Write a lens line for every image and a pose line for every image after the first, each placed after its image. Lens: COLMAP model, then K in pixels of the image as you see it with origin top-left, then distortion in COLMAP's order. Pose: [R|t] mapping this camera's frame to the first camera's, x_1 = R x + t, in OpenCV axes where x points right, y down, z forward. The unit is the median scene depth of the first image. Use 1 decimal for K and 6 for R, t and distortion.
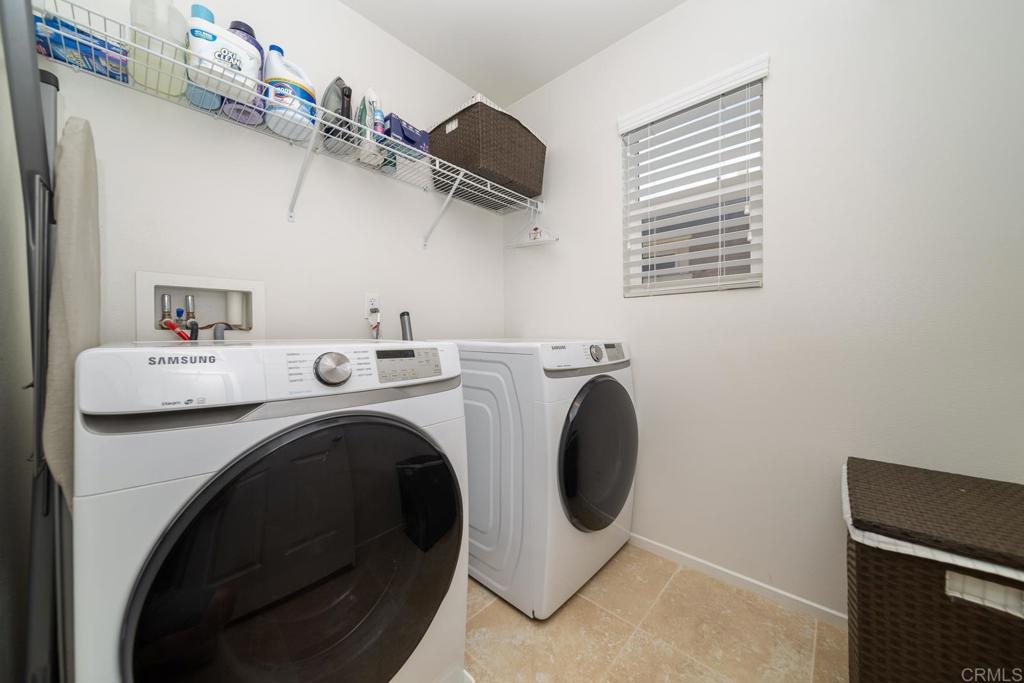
lens RADIAL K [[355.7, 0, 512.6], [0, 355.7, 335.7], [0, 0, 1]] dist [-0.000996, -0.000145]
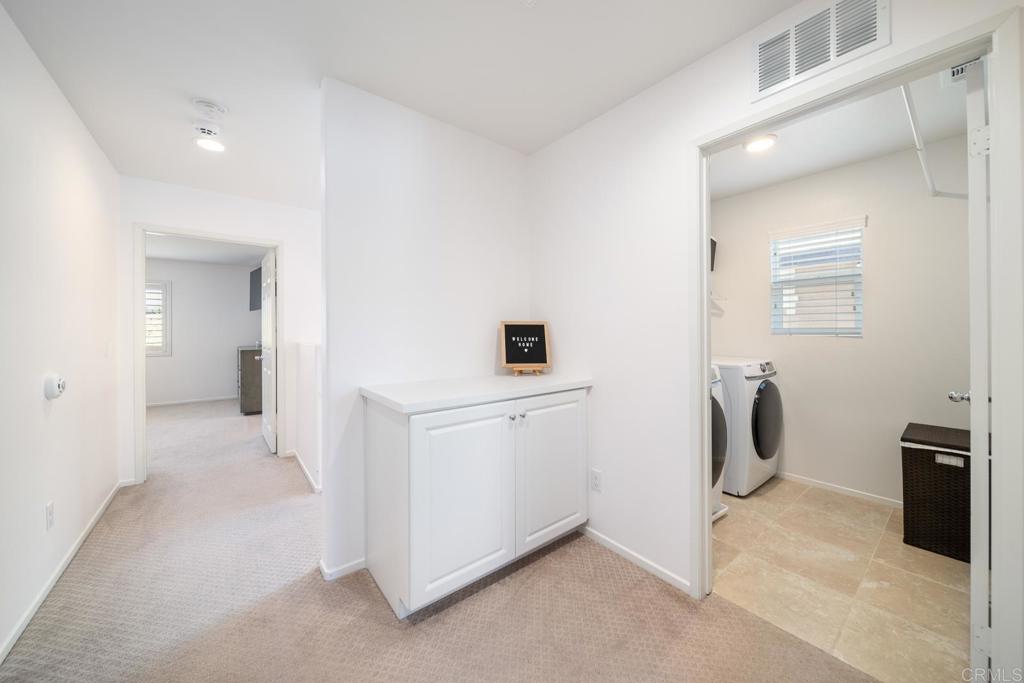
lens RADIAL K [[361.1, 0, 511.9], [0, 361.1, 328.0], [0, 0, 1]] dist [-0.000177, -0.000026]
pose [[0.988248, 0.002514, -0.152840, -0.955256], [-0.003553, 0.999972, -0.006522, -0.176792], [0.152819, 0.006988, 0.988229, -1.343612]]
